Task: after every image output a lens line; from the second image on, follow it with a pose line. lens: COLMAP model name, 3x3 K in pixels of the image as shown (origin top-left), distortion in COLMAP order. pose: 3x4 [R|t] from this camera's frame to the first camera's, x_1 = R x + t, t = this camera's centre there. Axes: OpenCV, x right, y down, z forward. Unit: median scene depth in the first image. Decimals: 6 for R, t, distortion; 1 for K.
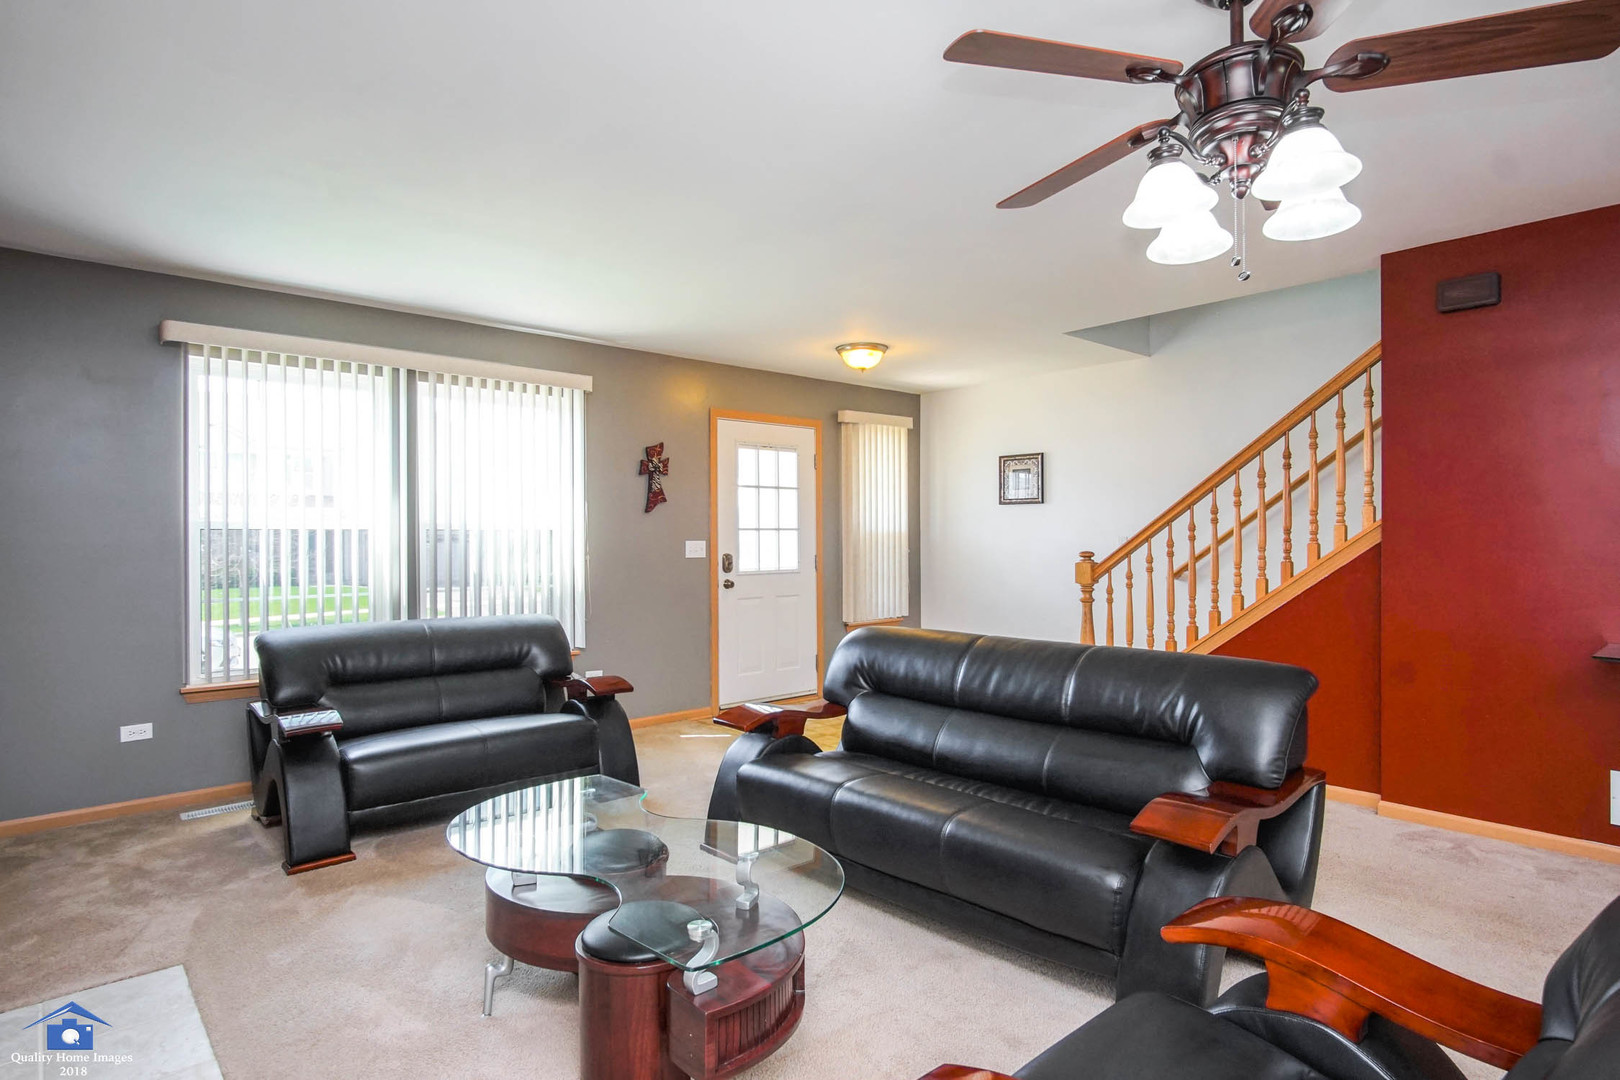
lens RADIAL K [[871.6, 0, 805.6], [0, 871.6, 535.9], [0, 0, 1]] dist [-0.015048, 0.005734]
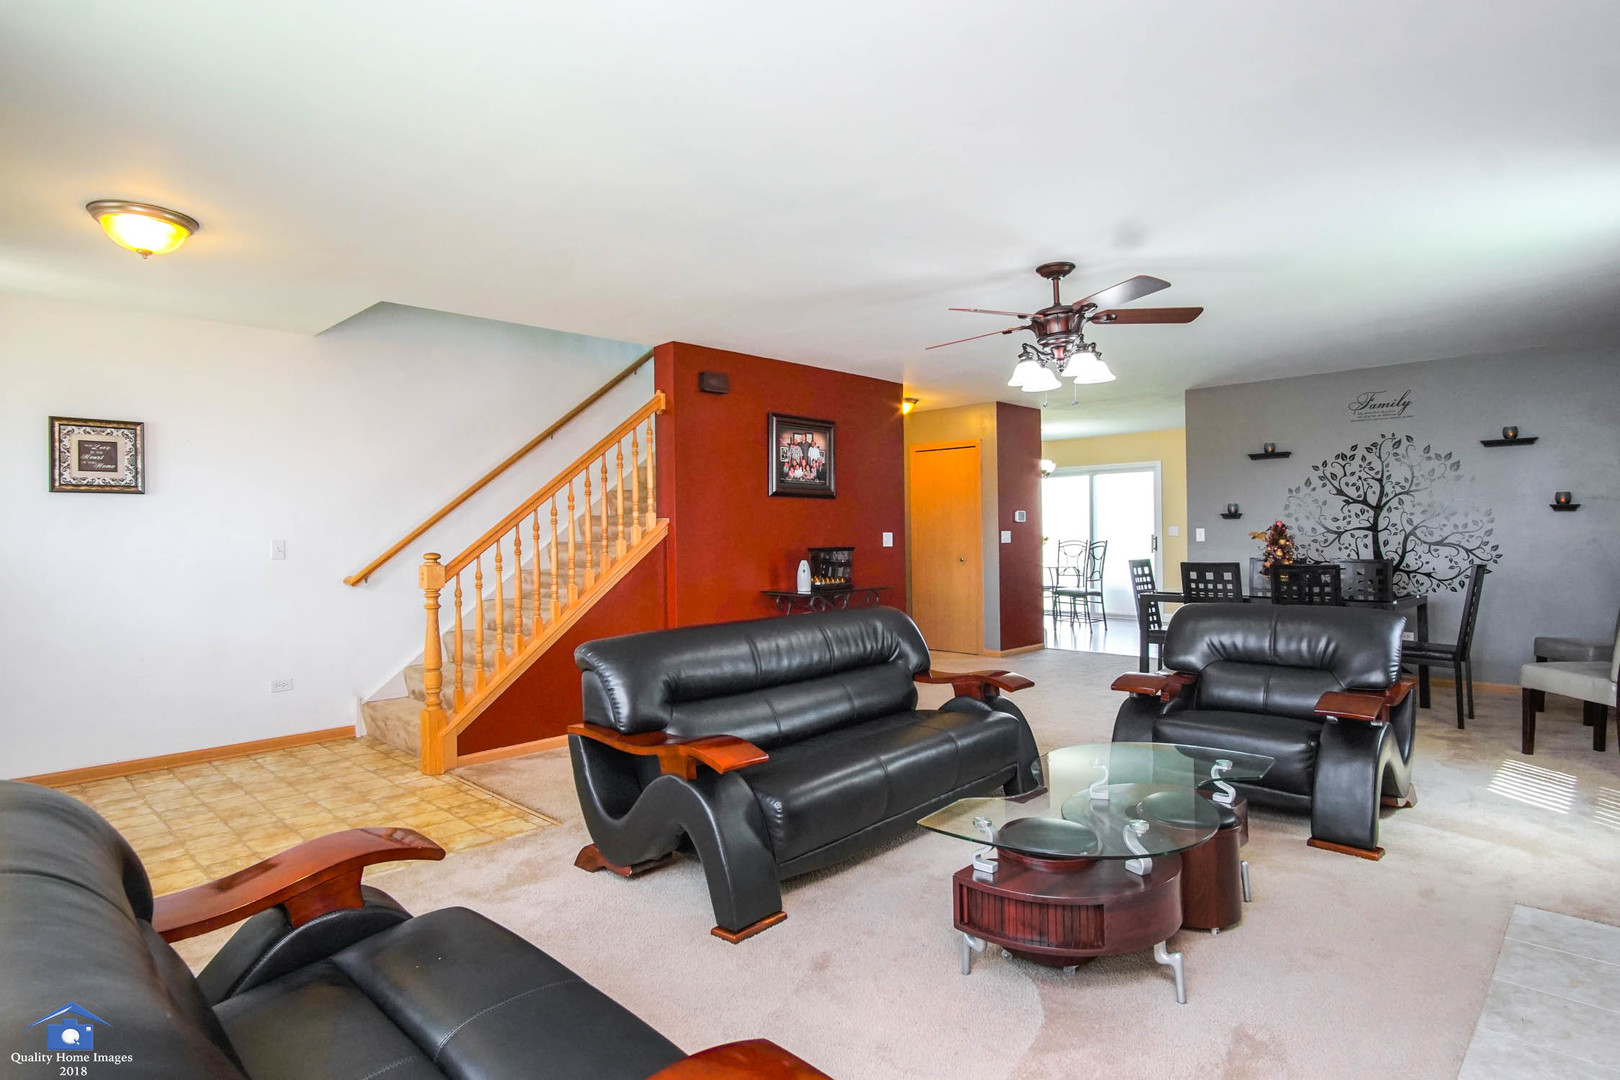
lens RADIAL K [[871.6, 0, 817.8], [0, 871.6, 536.0], [0, 0, 1]] dist [-0.015048, 0.005734]
pose [[-0.069210, -0.003730, 0.997595, -0.513710], [0.009840, 0.999942, 0.004422, -0.000522], [-0.997554, 0.010122, -0.069170, 0.544452]]
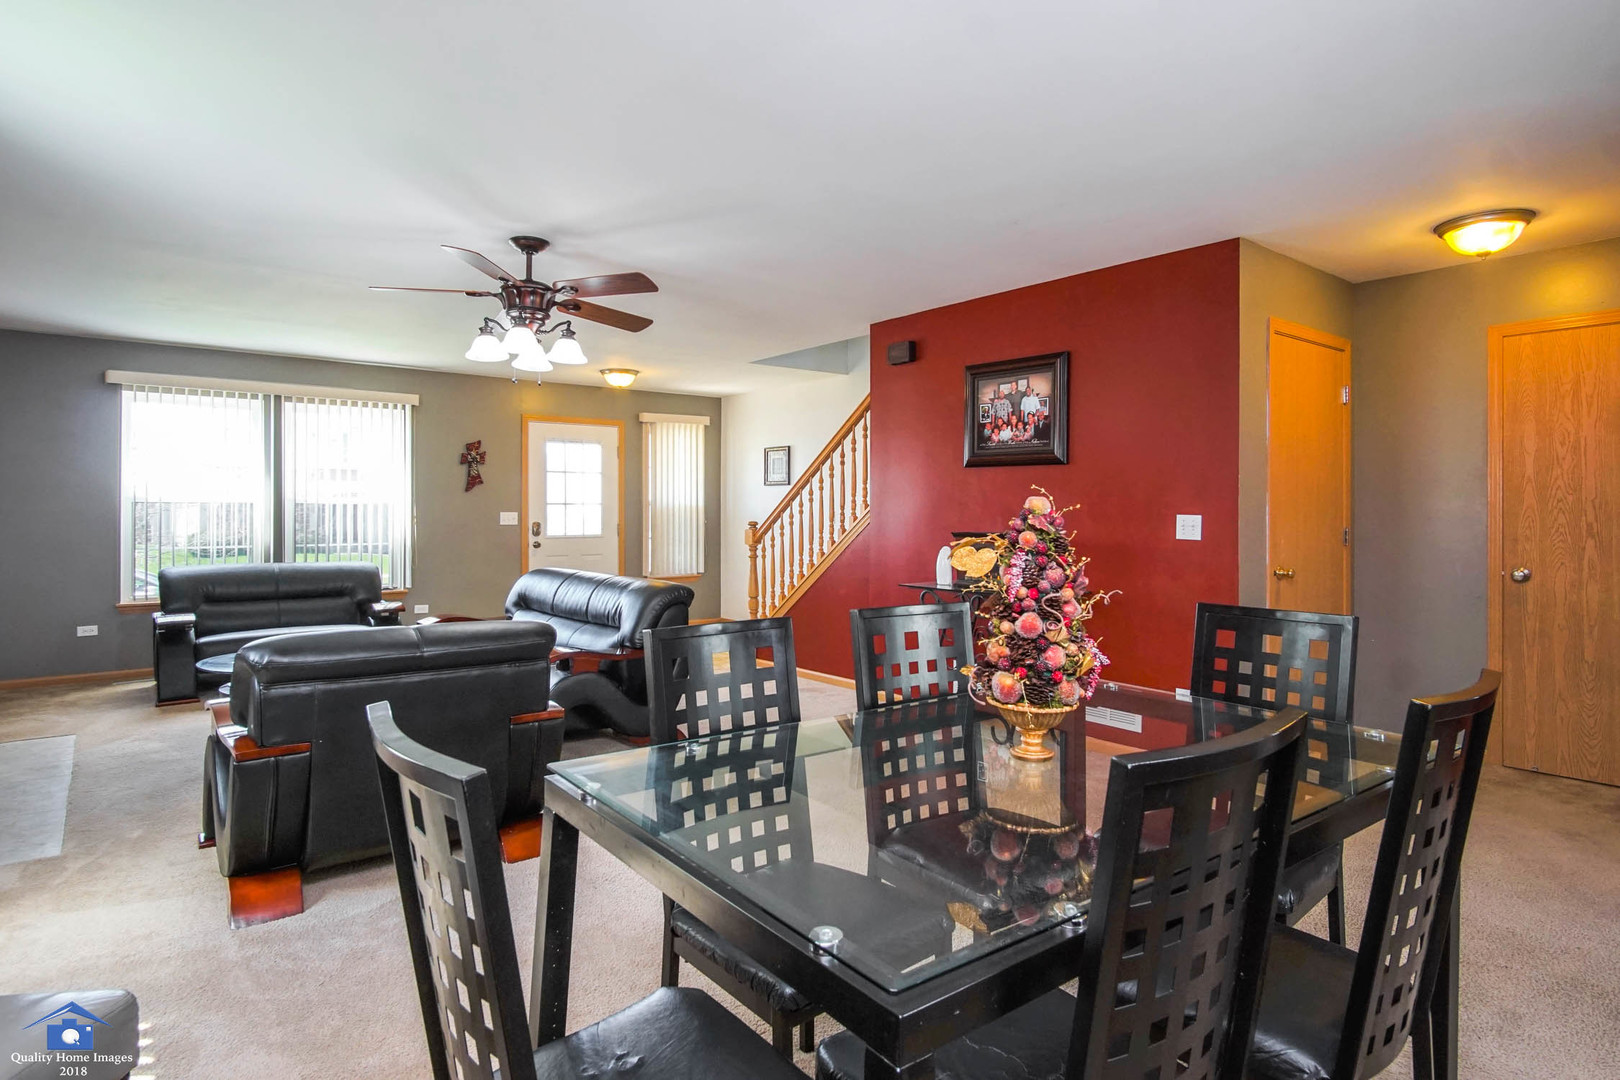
lens RADIAL K [[871.6, 0, 789.0], [0, 871.6, 507.7], [0, 0, 1]] dist [-0.015048, 0.005734]
pose [[0.997916, 0.006268, -0.064217, 0.388292], [-0.006430, 0.999977, -0.002307, -0.001362], [0.064201, 0.002715, 0.997933, -0.317258]]
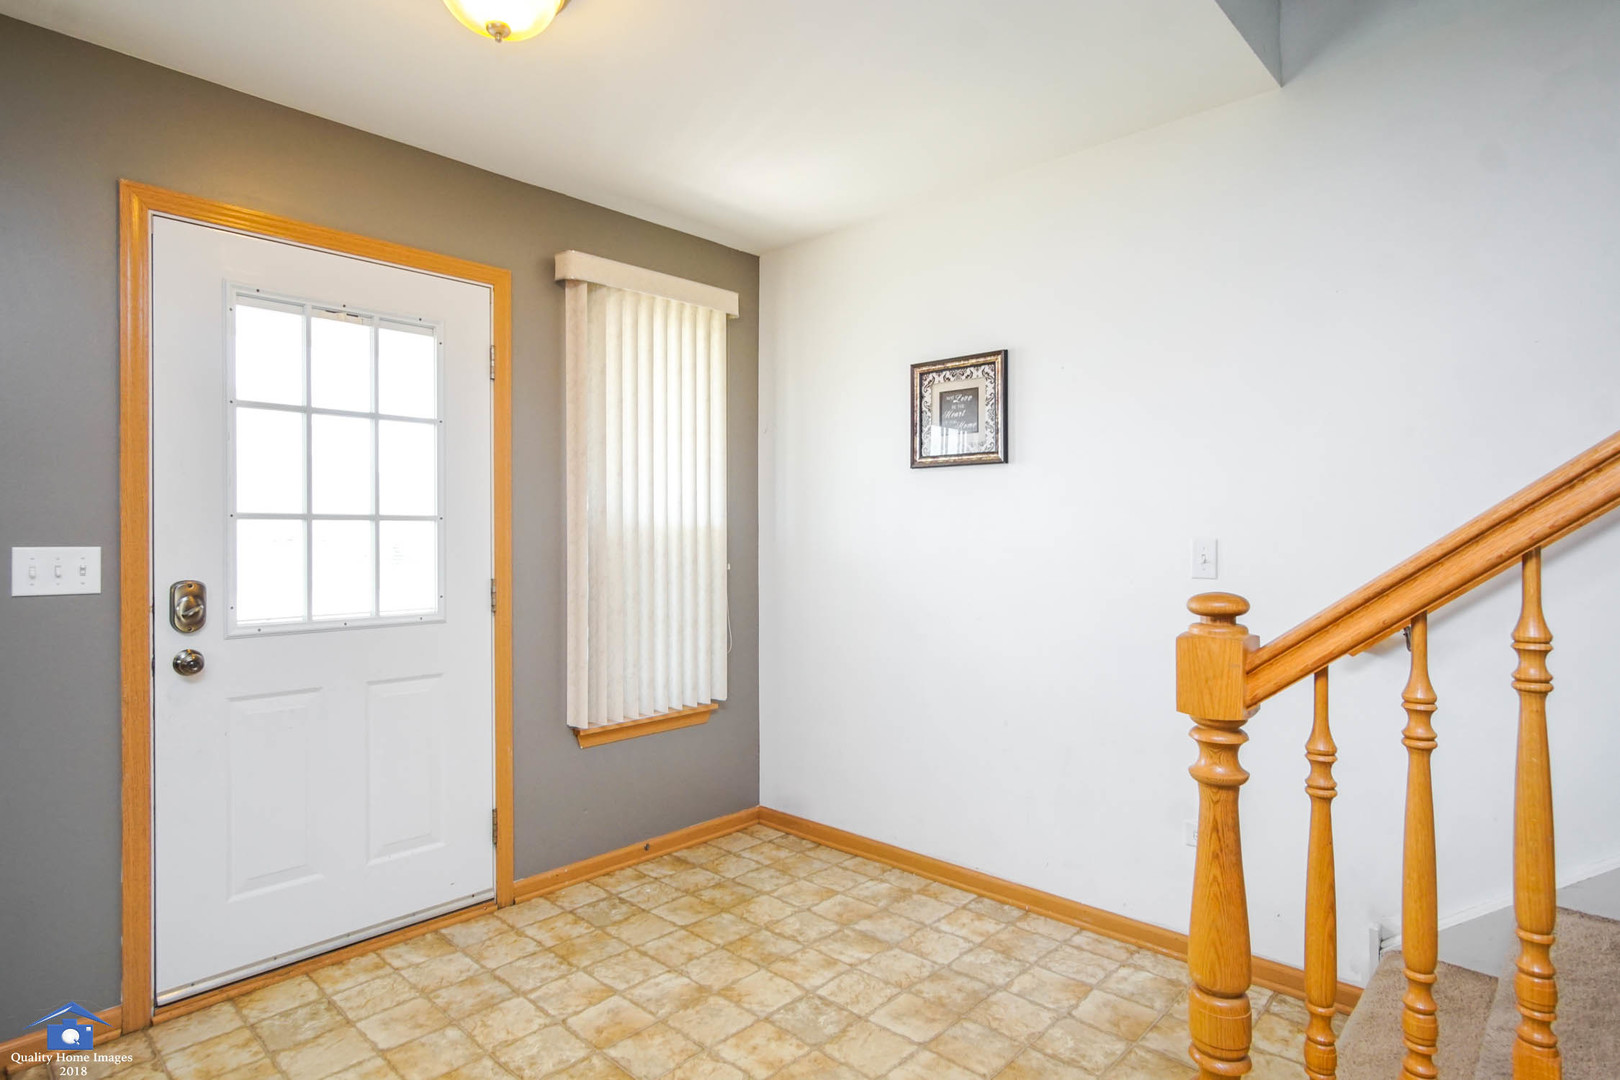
lens RADIAL K [[871.6, 0, 800.9], [0, 871.6, 529.7], [0, 0, 1]] dist [-0.015048, 0.005734]
pose [[0.996397, 0.003454, 0.084742, 0.141292], [-0.003083, 0.999985, -0.004512, -0.000895], [-0.084756, 0.004234, 0.996393, 0.613919]]
